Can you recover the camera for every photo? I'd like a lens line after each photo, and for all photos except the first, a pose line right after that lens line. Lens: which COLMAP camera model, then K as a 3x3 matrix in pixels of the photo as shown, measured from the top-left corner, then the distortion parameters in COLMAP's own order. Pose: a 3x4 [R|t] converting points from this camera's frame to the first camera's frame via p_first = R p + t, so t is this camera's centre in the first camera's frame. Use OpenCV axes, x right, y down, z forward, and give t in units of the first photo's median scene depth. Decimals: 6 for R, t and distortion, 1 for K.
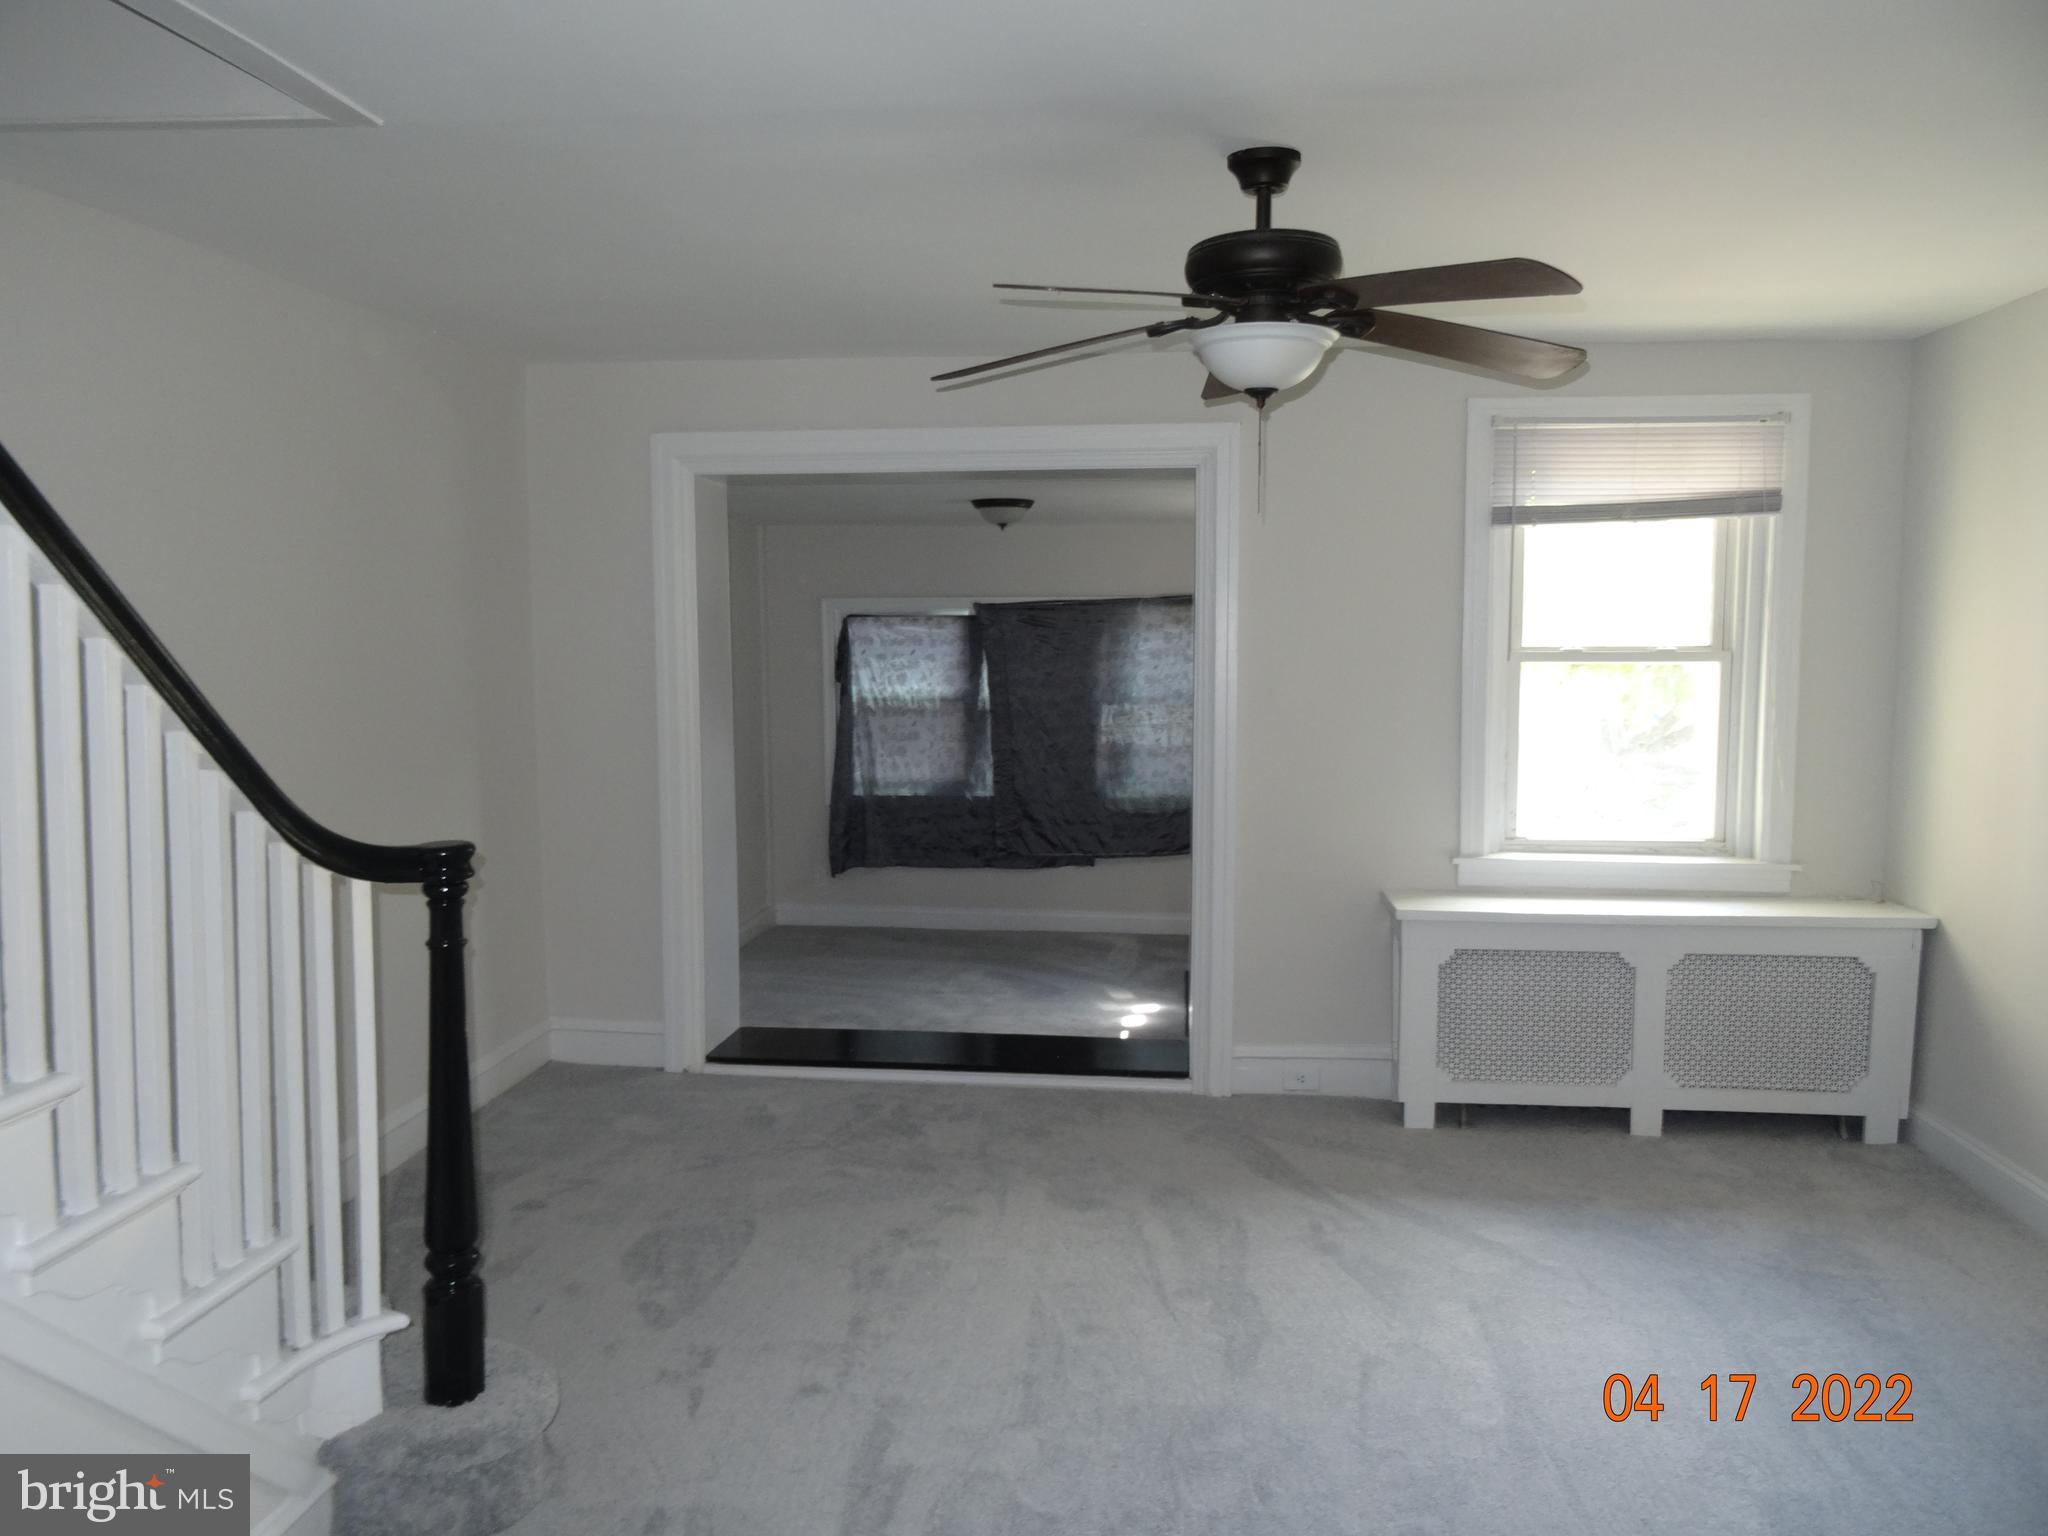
lens RADIAL K [[1481.9, 0, 1019.8], [0, 1481.9, 760.7], [0, 0, 1]] dist [0.012115, -0.010322]
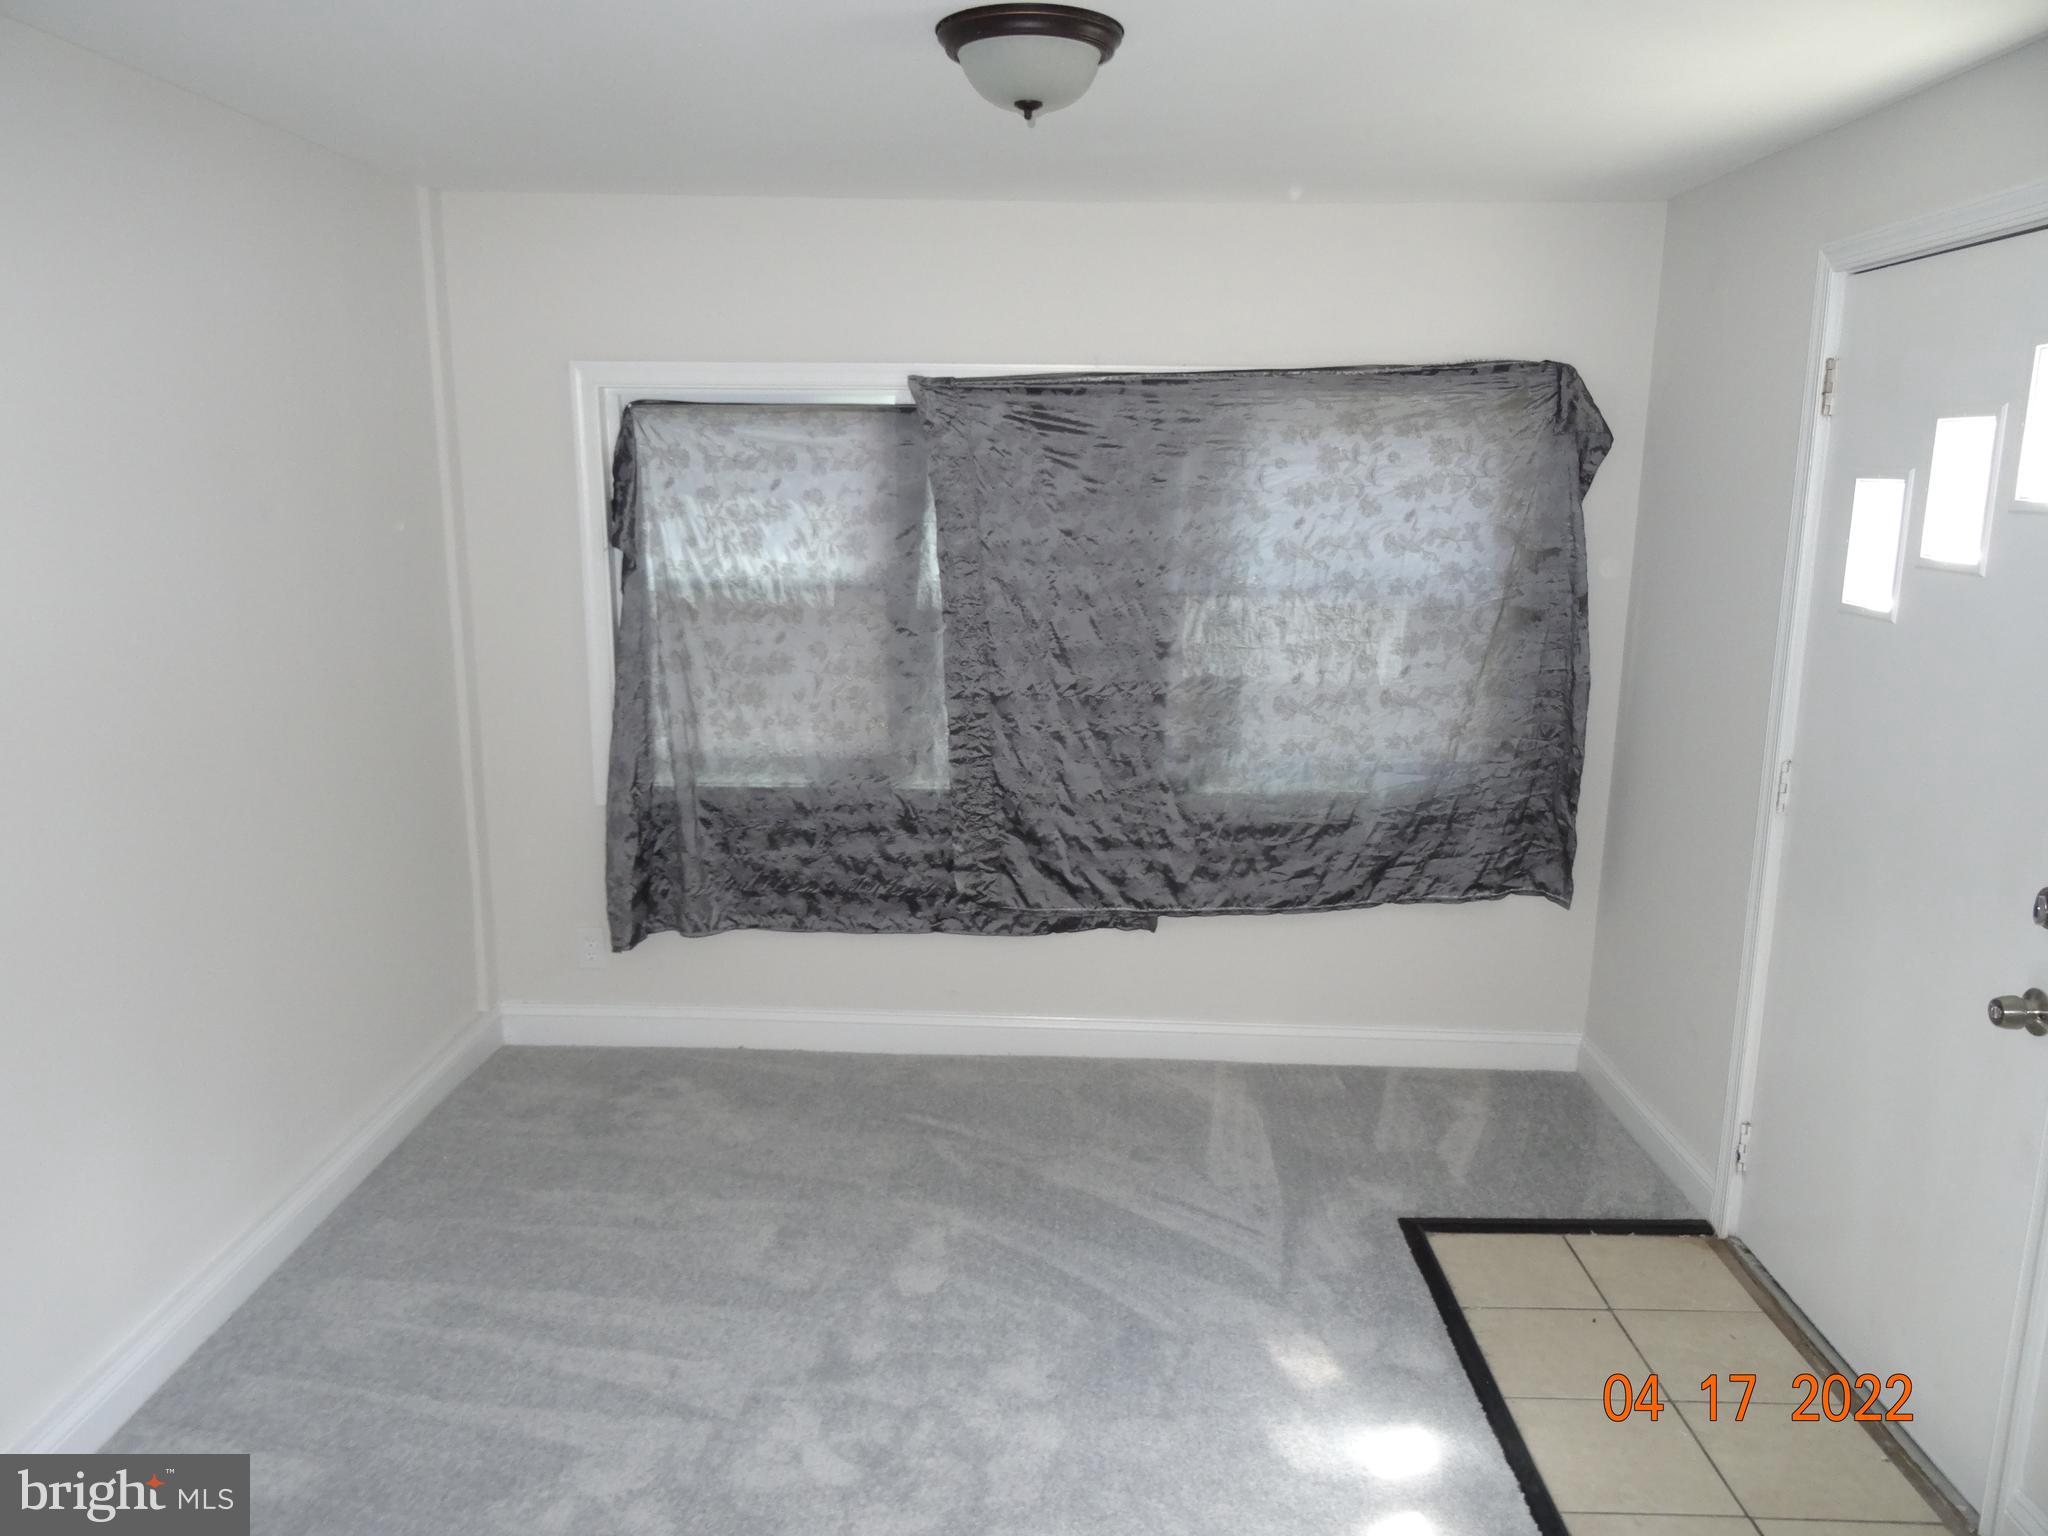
lens RADIAL K [[1481.9, 0, 1037.8], [0, 1481.9, 766.0], [0, 0, 1]] dist [0.012115, -0.010322]
pose [[0.995210, -0.006549, 0.097543, -0.036406], [-0.004025, 0.994163, 0.107812, -0.036002], [-0.097679, -0.107689, 0.989375, 0.525507]]
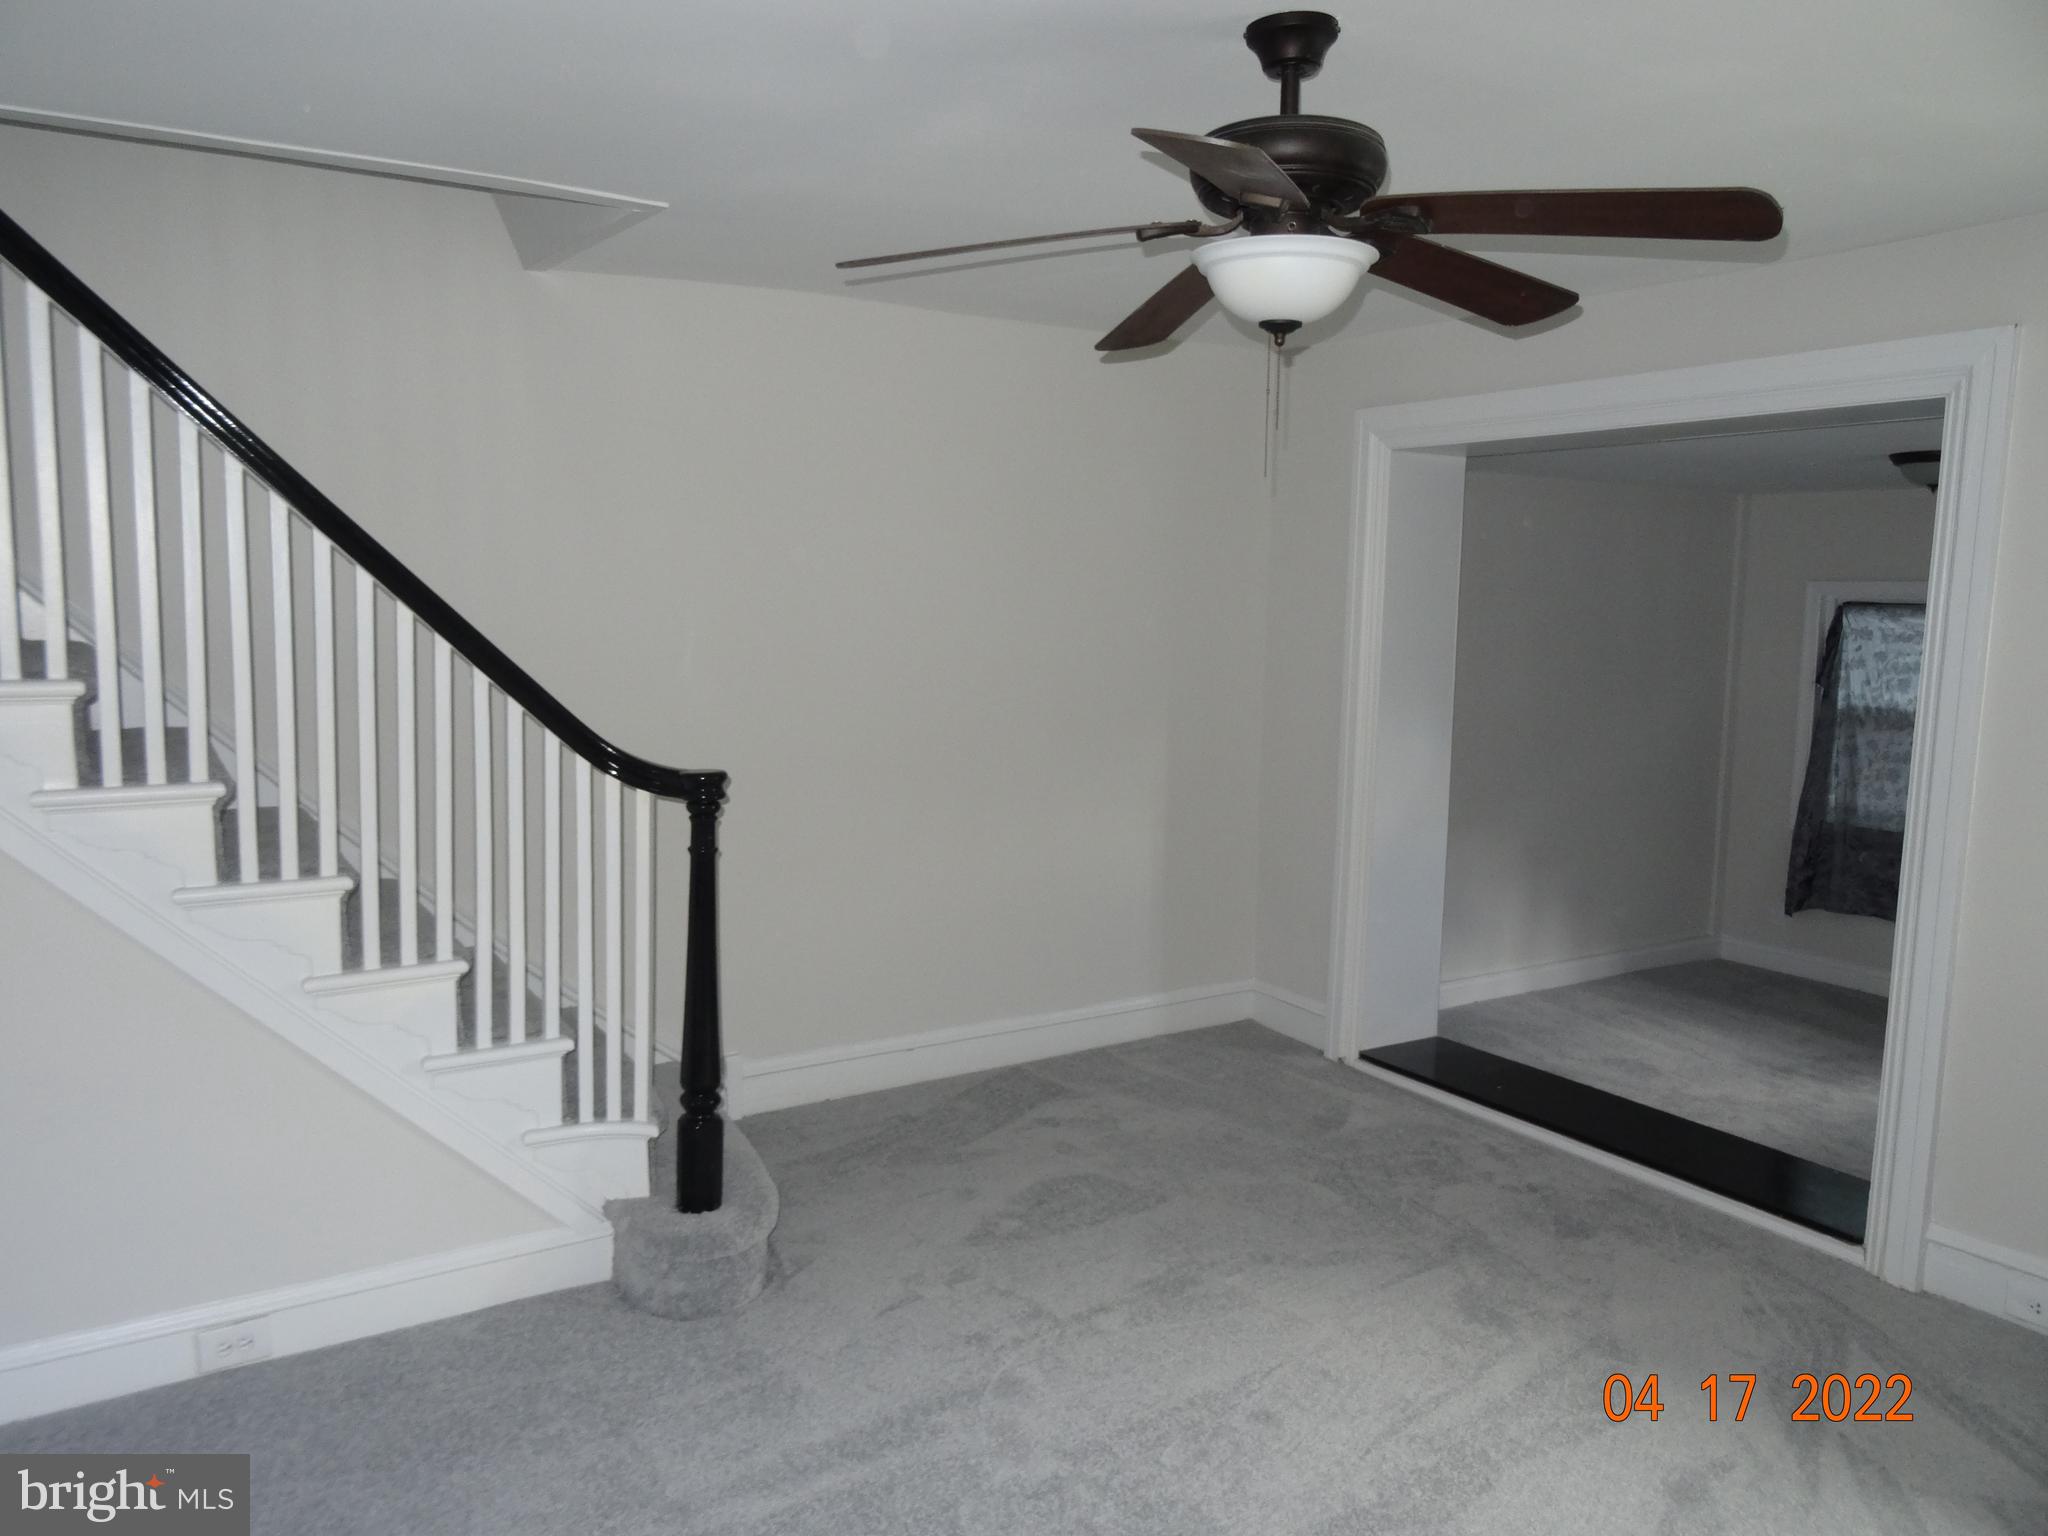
lens RADIAL K [[1481.9, 0, 1016.0], [0, 1481.9, 772.0], [0, 0, 1]] dist [0.012115, -0.010322]
pose [[0.630747, 0.108270, -0.768399, 0.240802], [-0.092327, 0.993655, 0.064222, -0.015998], [0.770477, 0.030436, 0.636741, 0.129822]]
